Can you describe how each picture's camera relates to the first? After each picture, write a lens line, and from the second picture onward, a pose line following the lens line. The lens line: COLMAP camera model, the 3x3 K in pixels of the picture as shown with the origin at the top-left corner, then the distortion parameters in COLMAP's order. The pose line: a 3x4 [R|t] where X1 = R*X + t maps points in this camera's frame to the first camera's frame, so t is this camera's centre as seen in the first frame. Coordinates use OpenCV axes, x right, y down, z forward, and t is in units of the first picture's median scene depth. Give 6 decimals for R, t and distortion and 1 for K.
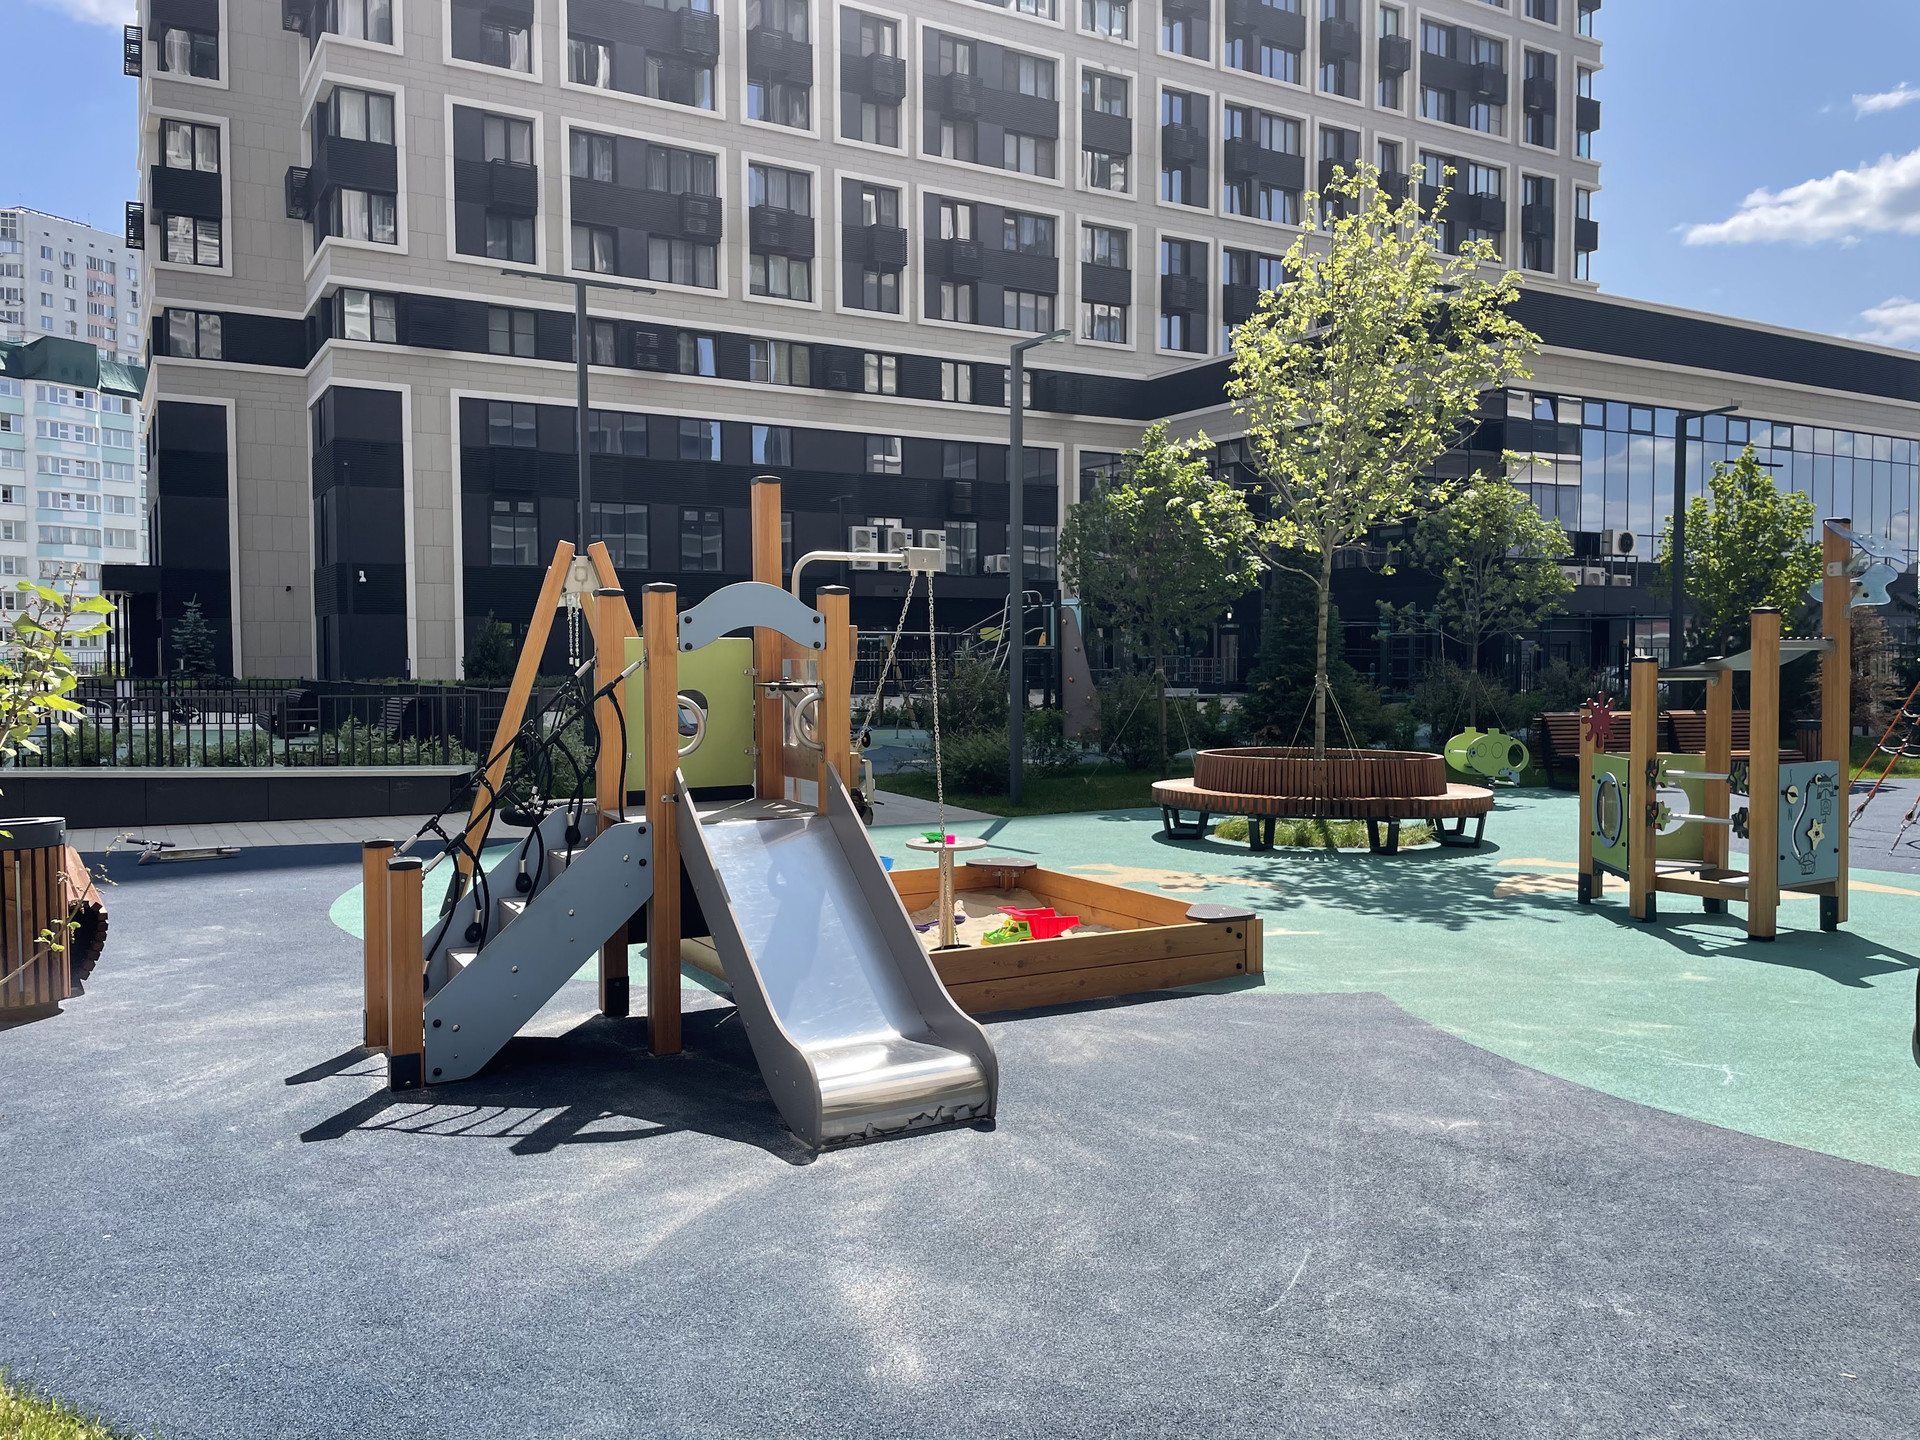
lens RADIAL K [[1455.4, 0, 956.3], [0, 1455.4, 719.0], [0, 0, 1]] dist [0.001076, -0.002241]
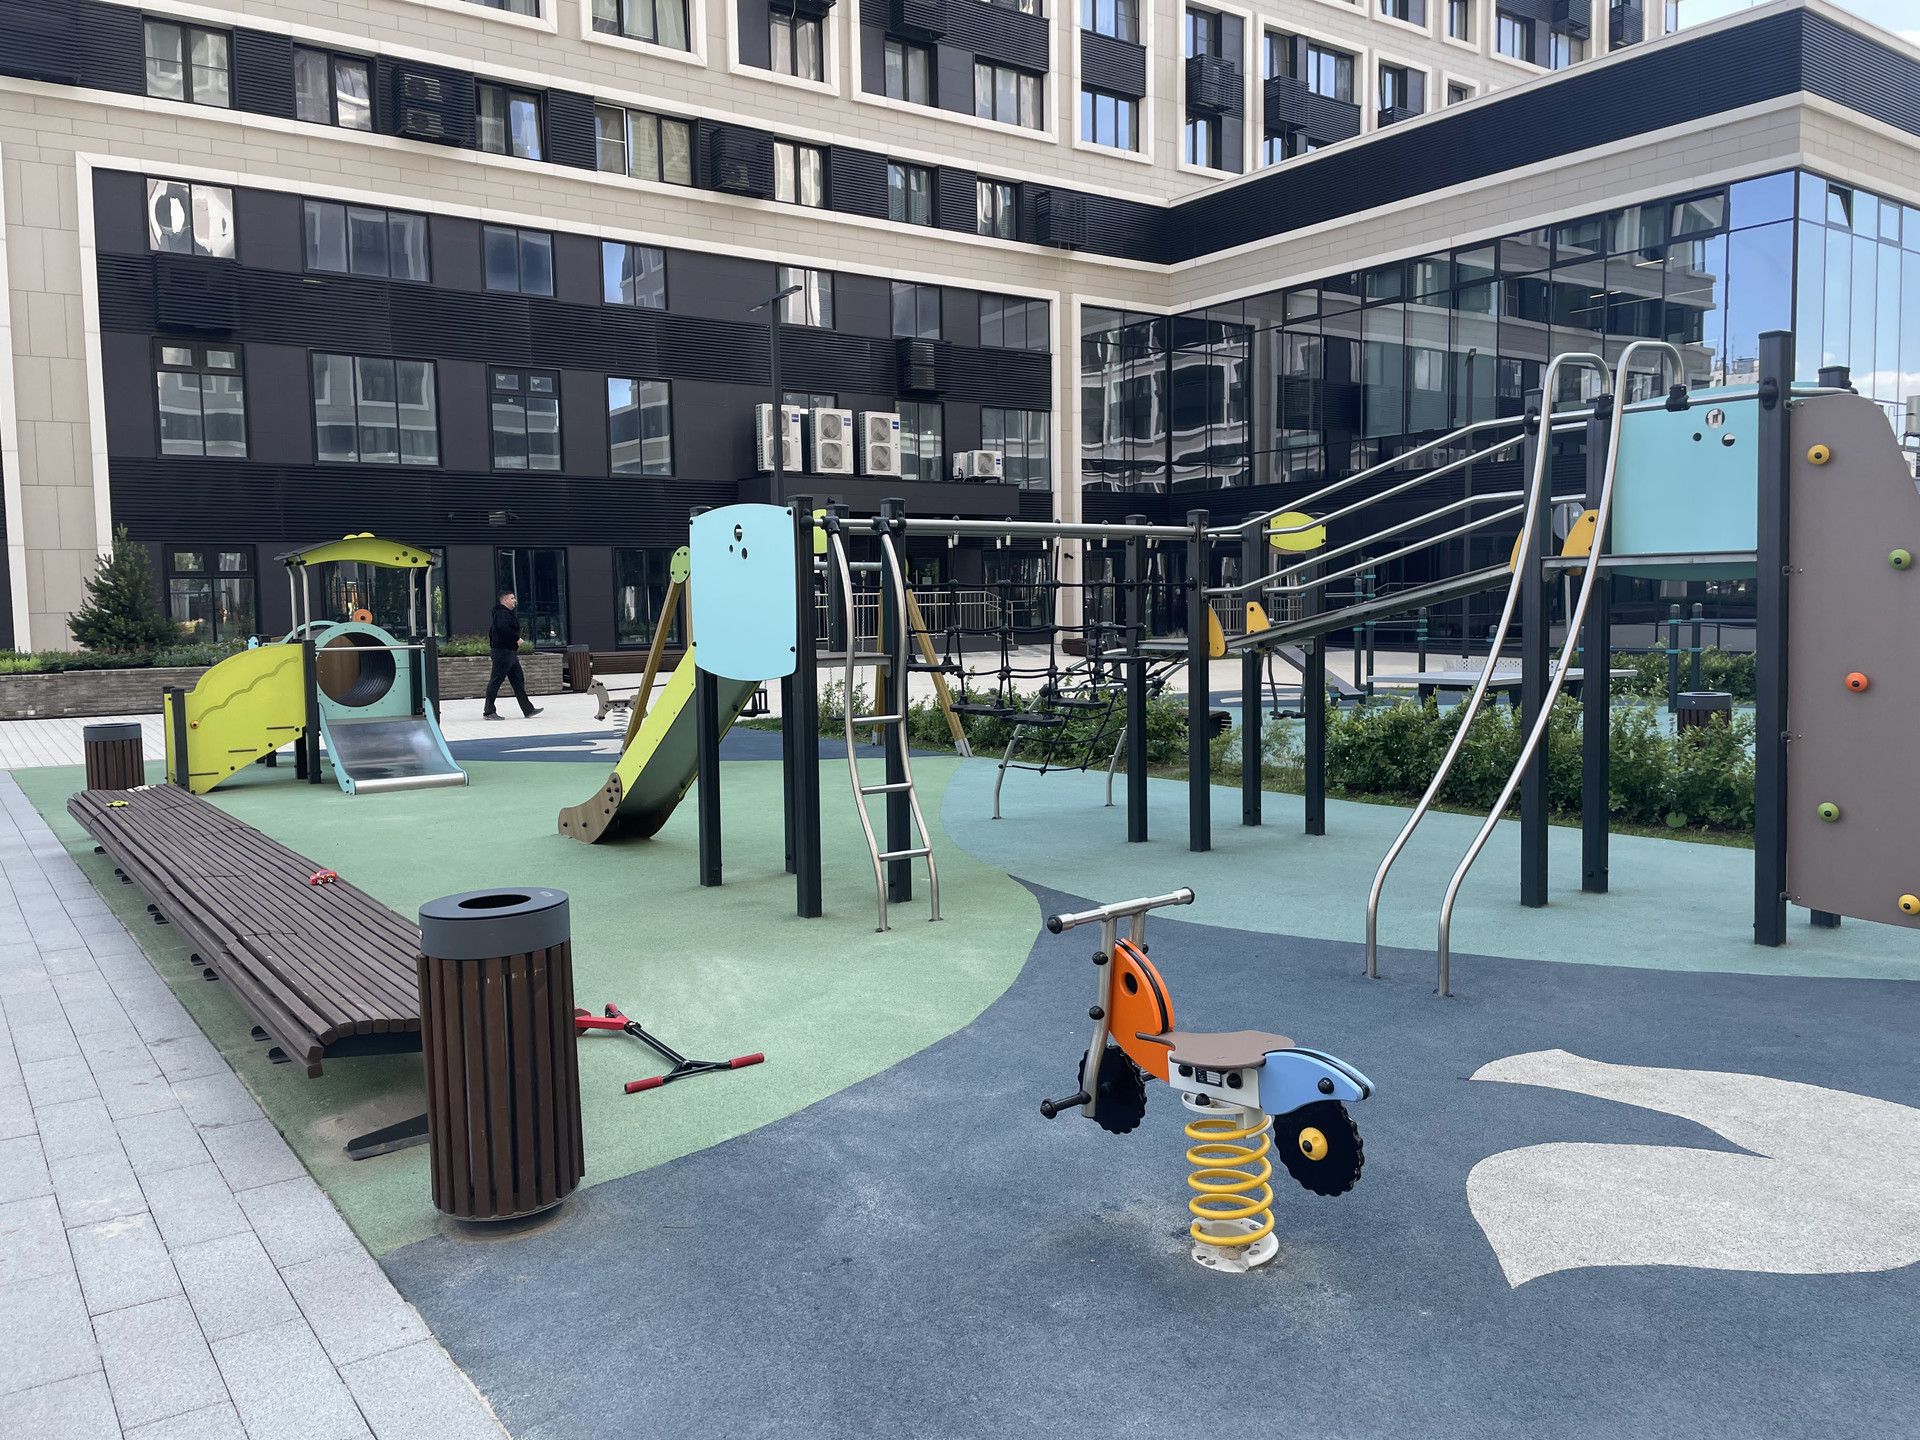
lens RADIAL K [[1455.4, 0, 963.4], [0, 1455.4, 719.6], [0, 0, 1]] dist [0.001076, -0.002241]
pose [[0.995116, -0.021229, 0.096405, -0.046093], [0.017693, 0.999144, 0.037389, -0.012670], [-0.097117, -0.035501, 0.994640, 0.324703]]
